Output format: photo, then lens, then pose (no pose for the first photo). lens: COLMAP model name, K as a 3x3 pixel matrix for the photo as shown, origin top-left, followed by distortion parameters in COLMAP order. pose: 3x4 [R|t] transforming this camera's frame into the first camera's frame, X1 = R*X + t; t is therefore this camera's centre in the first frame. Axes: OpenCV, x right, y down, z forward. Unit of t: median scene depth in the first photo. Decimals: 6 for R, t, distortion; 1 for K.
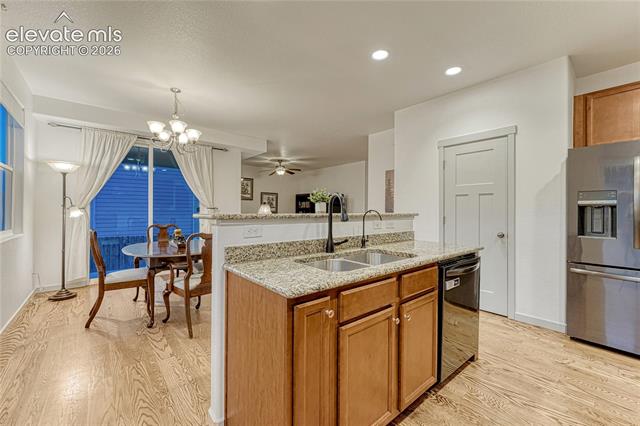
lens RADIAL K [[258.6, 0, 319.6], [0, 258.6, 209.3], [0, 0, 1]] dist [-0.000262, 0.000169]
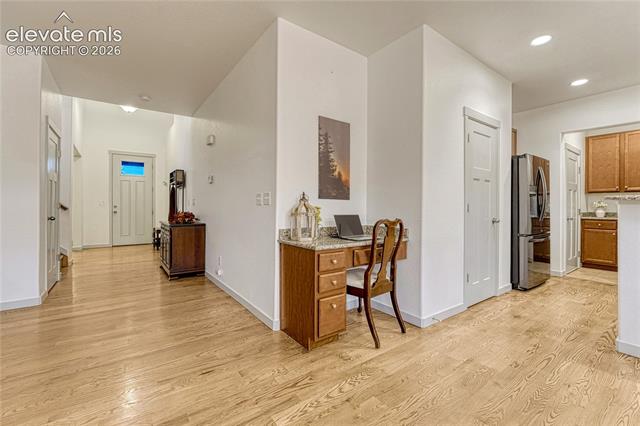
lens RADIAL K [[278.8, 0, 319.3], [0, 278.8, 205.4], [0, 0, 1]] dist [-0.000860, -0.000218]
pose [[0.067070, -0.000392, 0.997748, -0.379669], [-0.008759, 0.999961, 0.000982, 0.033162], [-0.997710, -0.008805, 0.067064, 1.283588]]
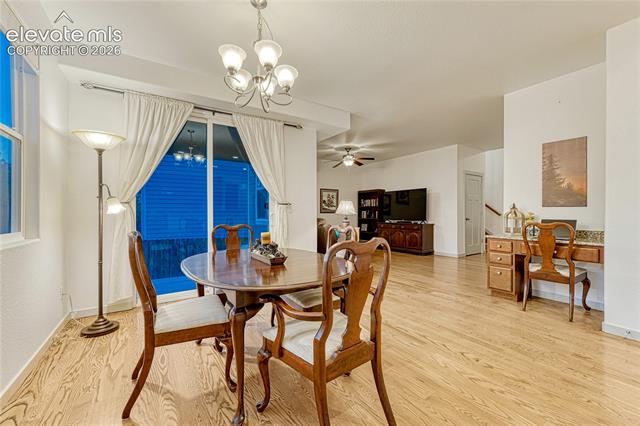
lens RADIAL K [[258.4, 0, 320.0], [0, 258.4, 213.0], [0, 0, 1]] dist [-0.001429, -0.000116]
pose [[0.992195, -0.006901, -0.124505, -0.302706], [0.007575, 0.999959, 0.004941, 0.027037], [0.124466, -0.005845, 0.992207, 0.366587]]
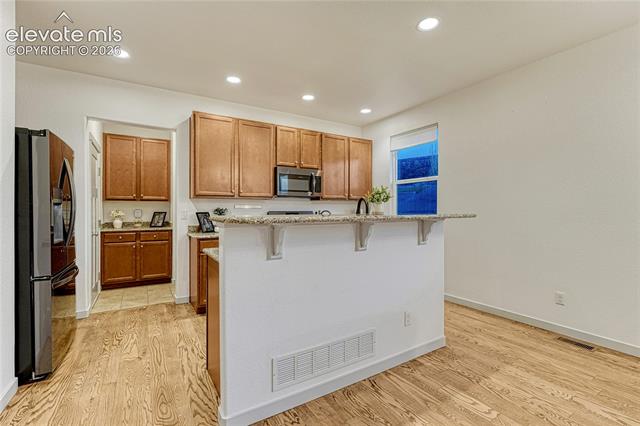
lens RADIAL K [[289.4, 0, 318.6], [0, 289.4, 210.4], [0, 0, 1]] dist [-0.000243, 0.000012]
pose [[-0.988766, -0.004119, 0.149417, 0.030416], [-0.004187, 0.999991, -0.000136, 0.000557], [-0.149415, -0.000760, -0.988774, 1.107993]]
